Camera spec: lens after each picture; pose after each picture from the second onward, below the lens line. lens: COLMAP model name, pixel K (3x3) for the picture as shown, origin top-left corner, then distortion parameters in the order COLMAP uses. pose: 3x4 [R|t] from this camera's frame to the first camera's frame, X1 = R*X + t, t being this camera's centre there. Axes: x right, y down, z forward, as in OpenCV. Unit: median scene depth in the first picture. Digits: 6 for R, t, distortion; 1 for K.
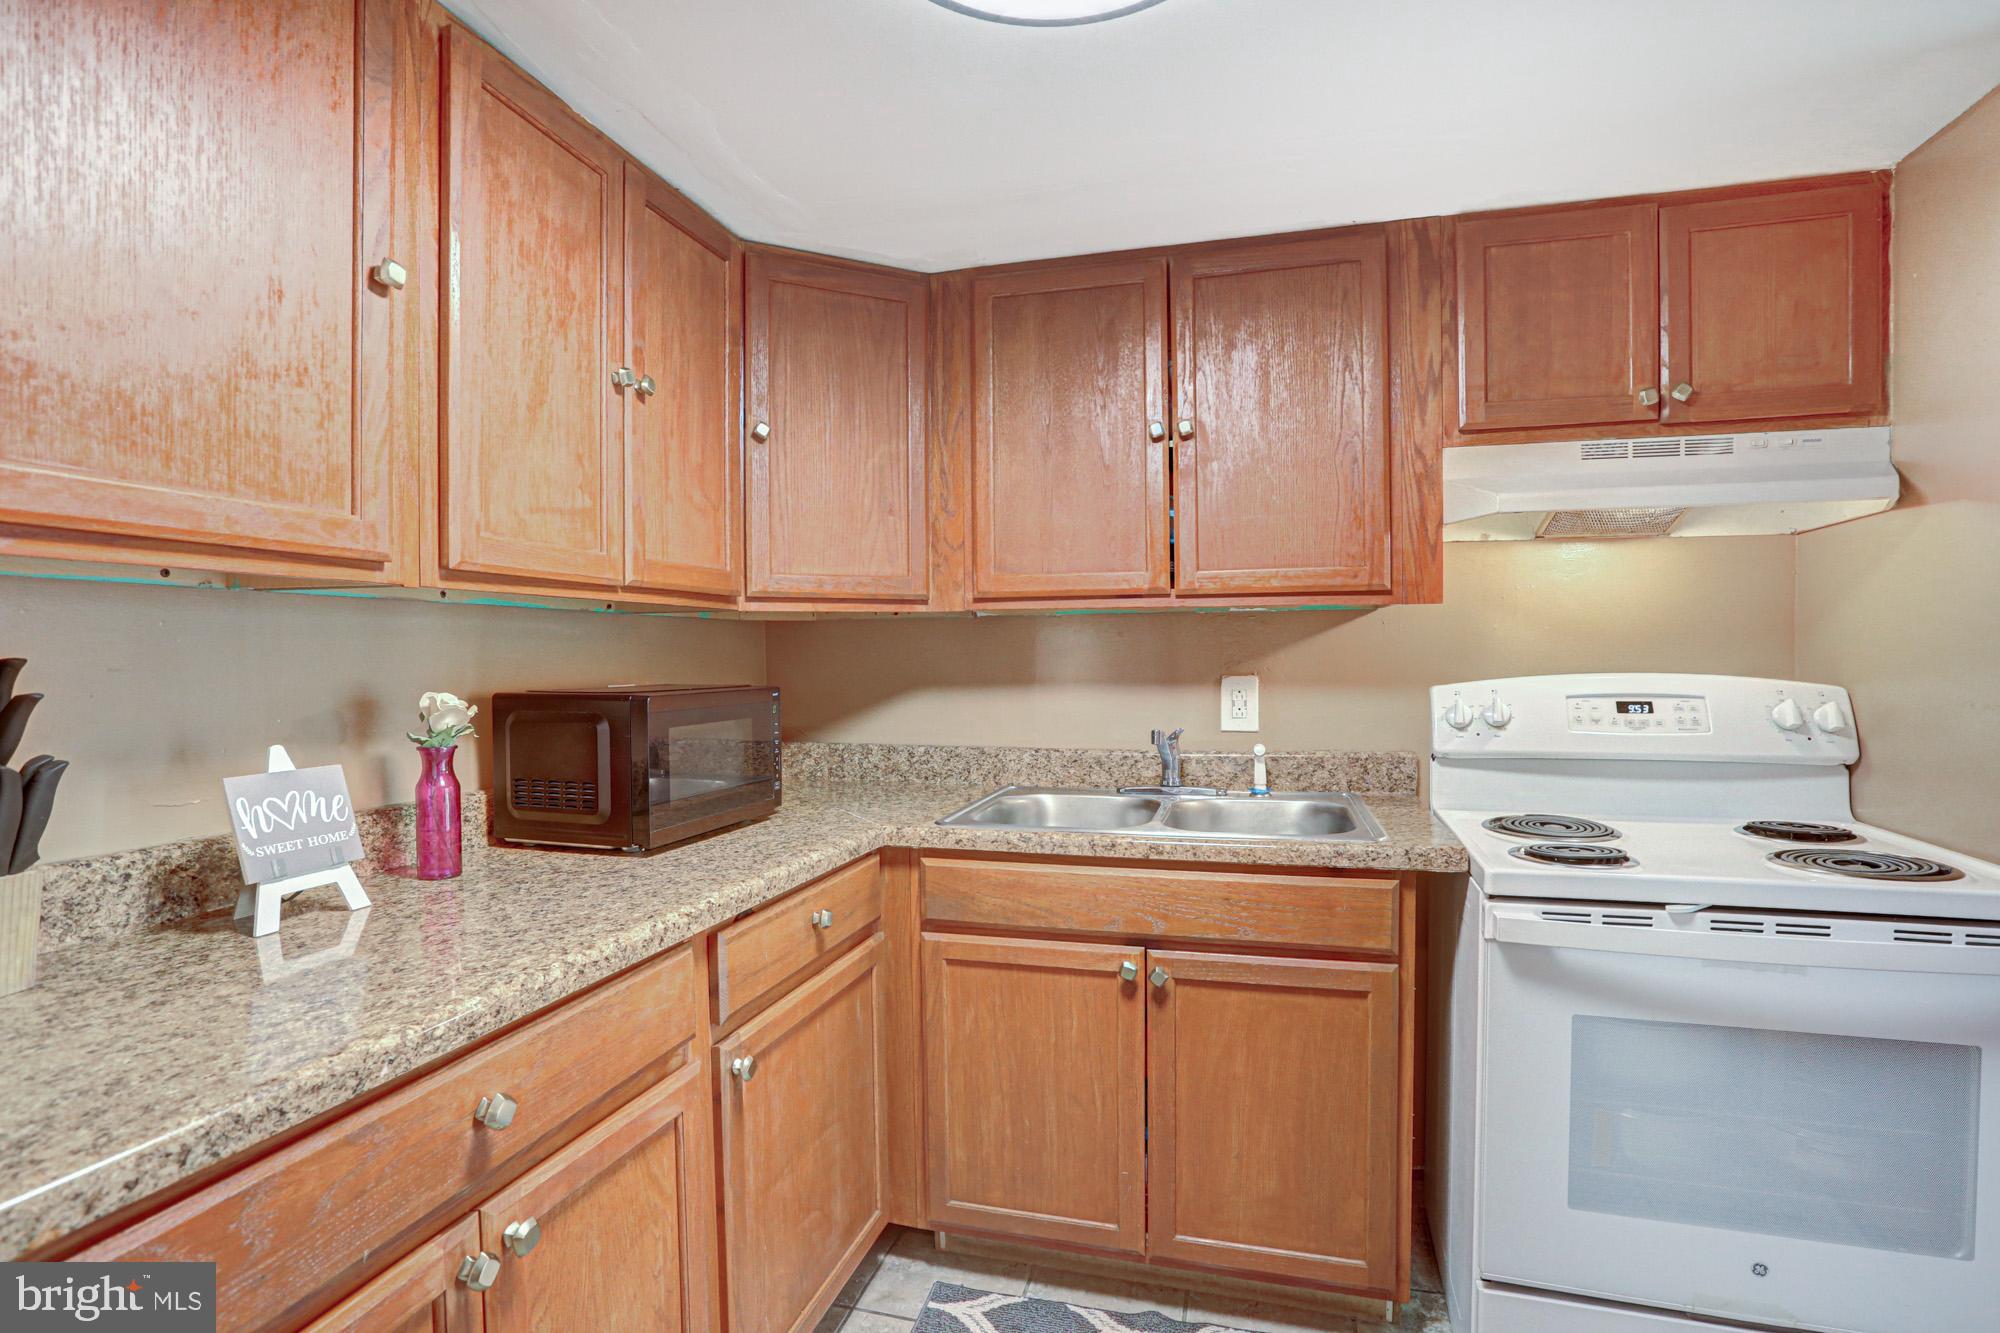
lens RADIAL K [[937.4, 0, 989.5], [0, 937.4, 663.5], [0, 0, 1]] dist [-0.058455, 0.028104]
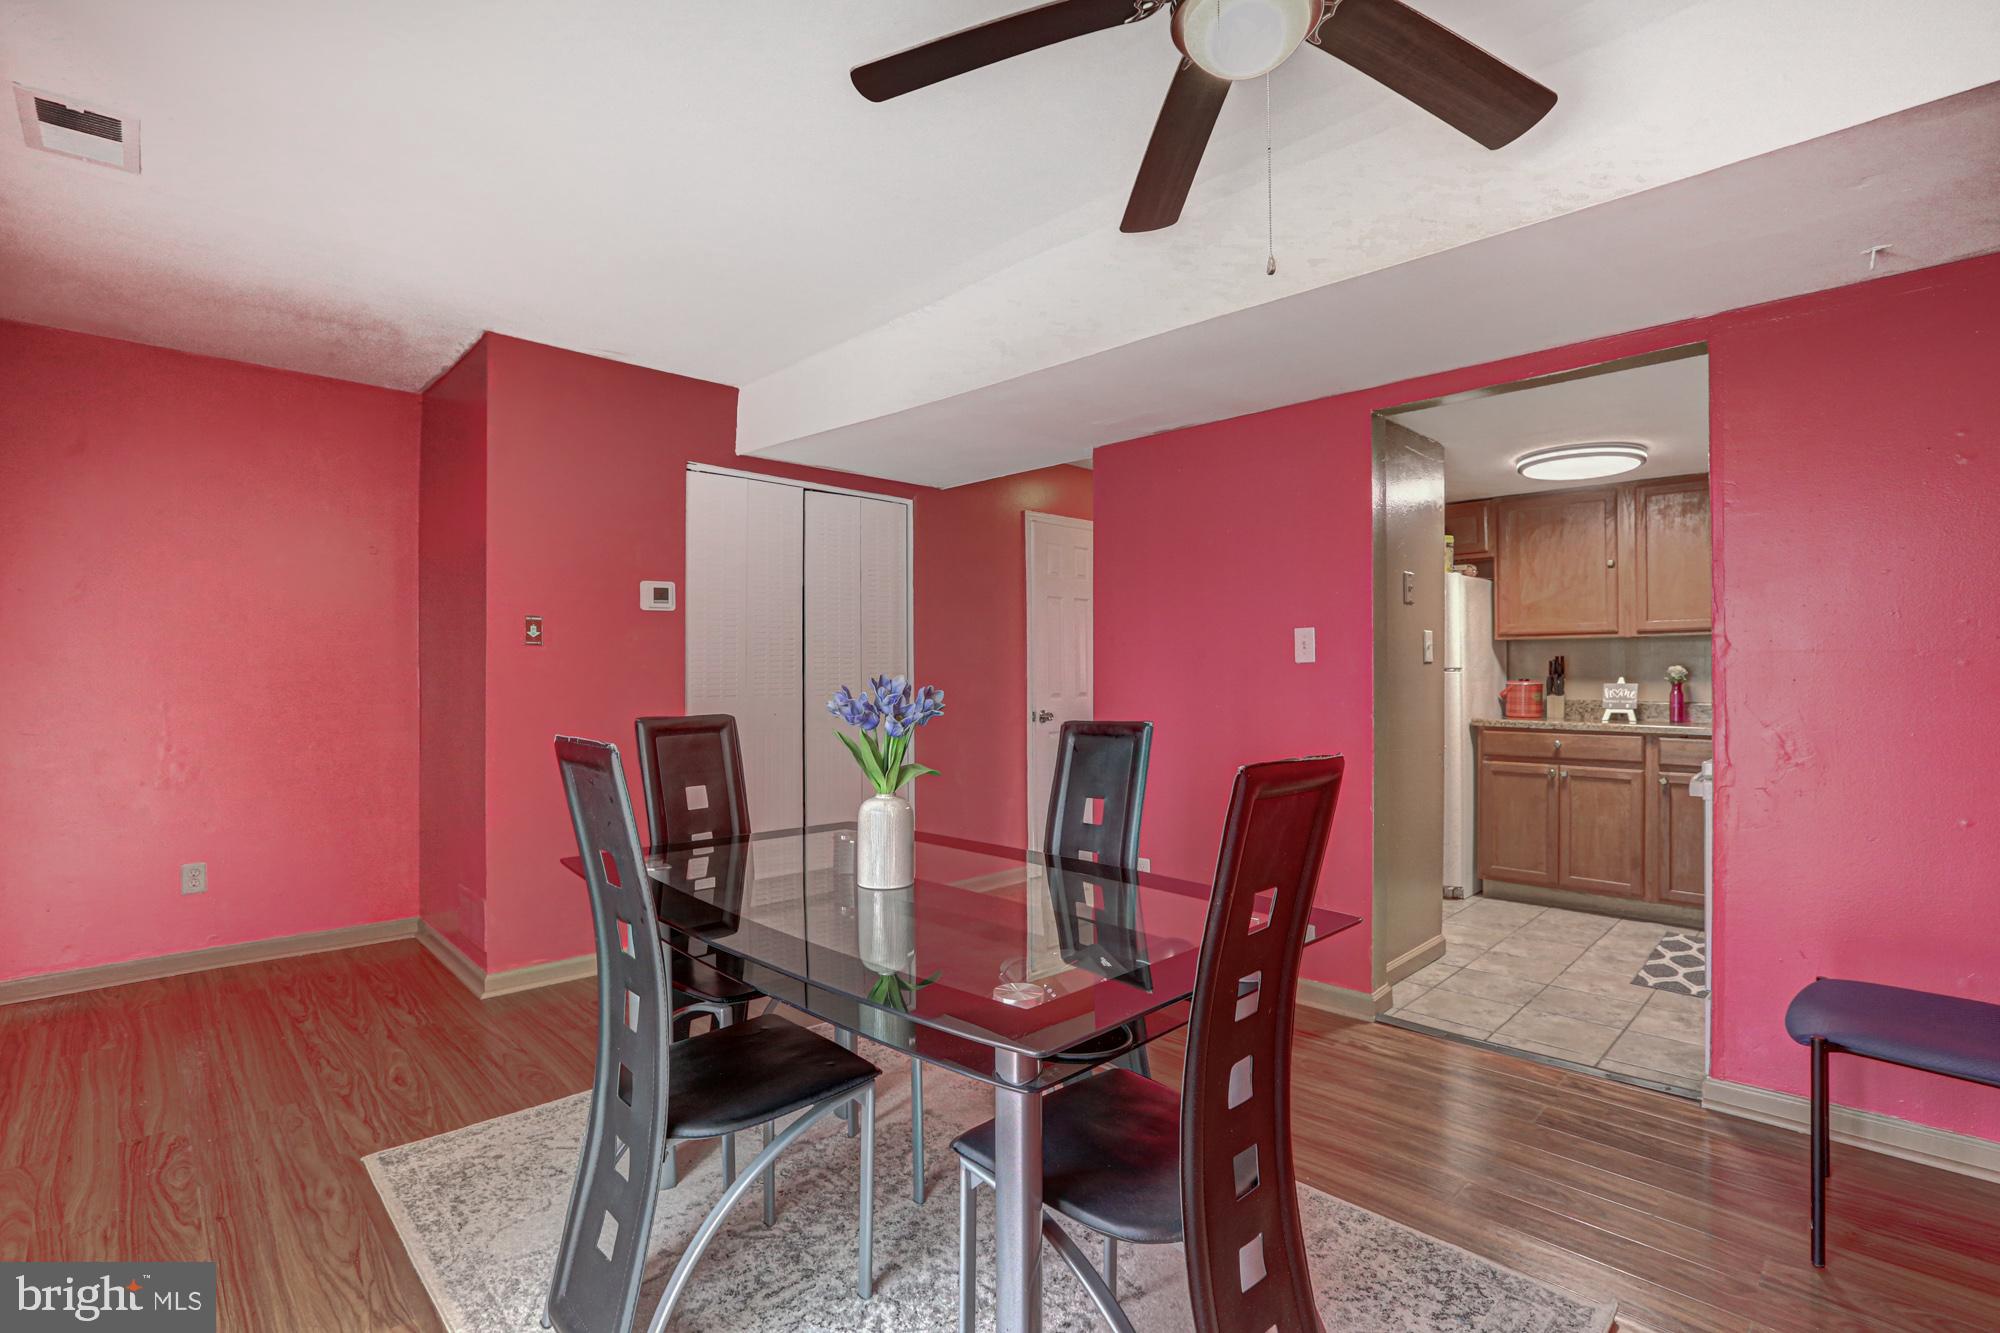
lens RADIAL K [[944.5, 0, 1017.0], [0, 944.5, 671.4], [0, 0, 1]] dist [-0.000776, -0.000150]
pose [[-0.497484, 0.001623, -0.867471, 2.678595], [-0.007302, 0.999955, 0.006059, 0.036653], [0.867442, 0.009348, -0.497450, 0.489462]]
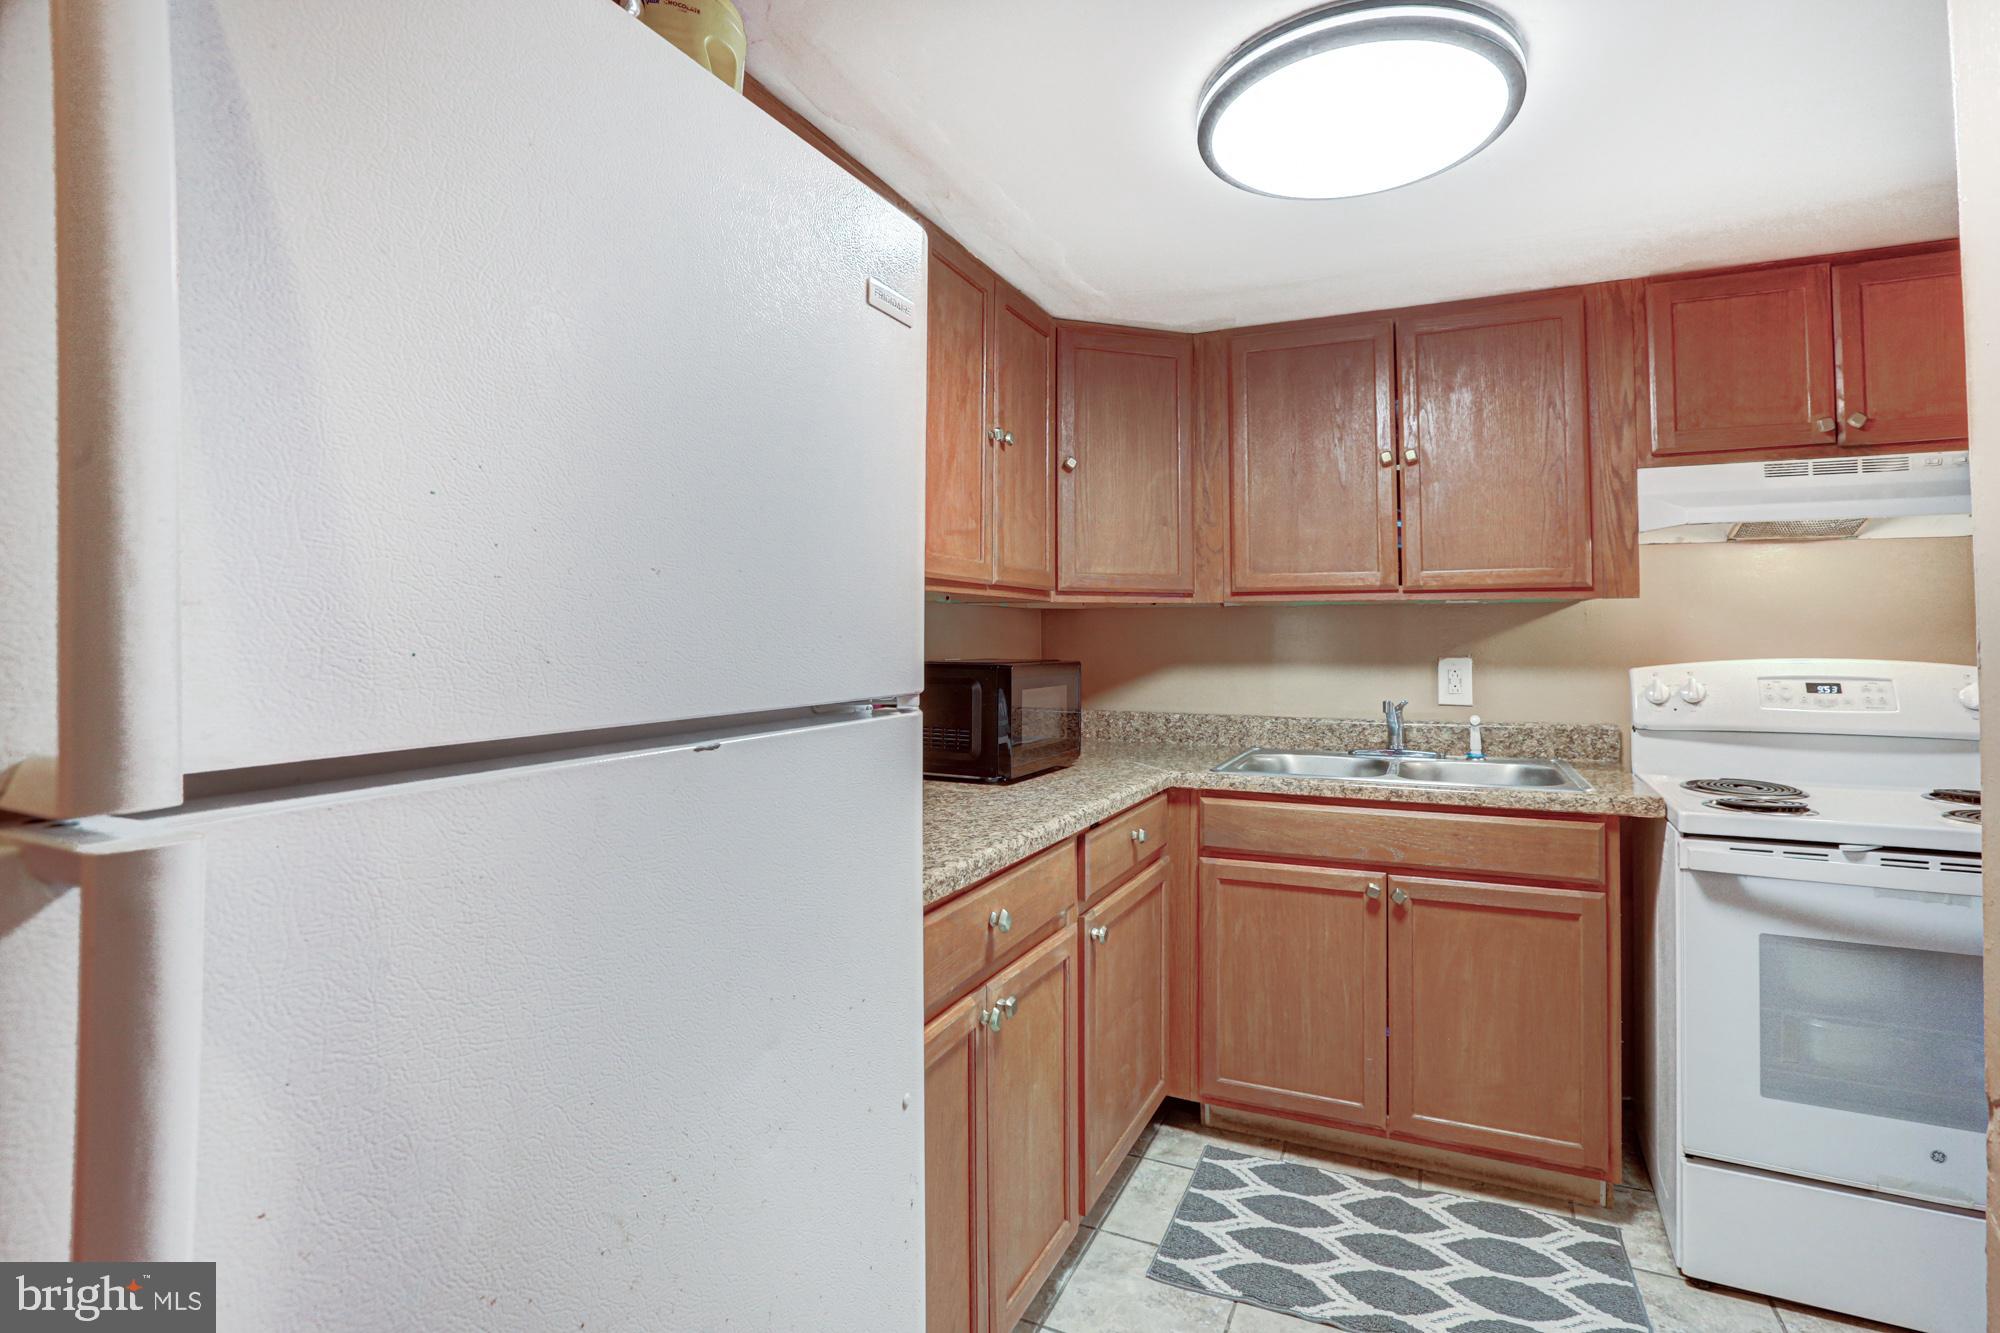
lens RADIAL K [[931.4, 0, 1005.3], [0, 931.4, 601.3], [0, 0, 1]] dist [-0.049046, 0.019179]
pose [[0.987401, 0.003483, -0.158200, -0.135471], [-0.011306, 0.998755, -0.048579, 0.005846], [0.157834, 0.049755, 0.986211, -0.299306]]
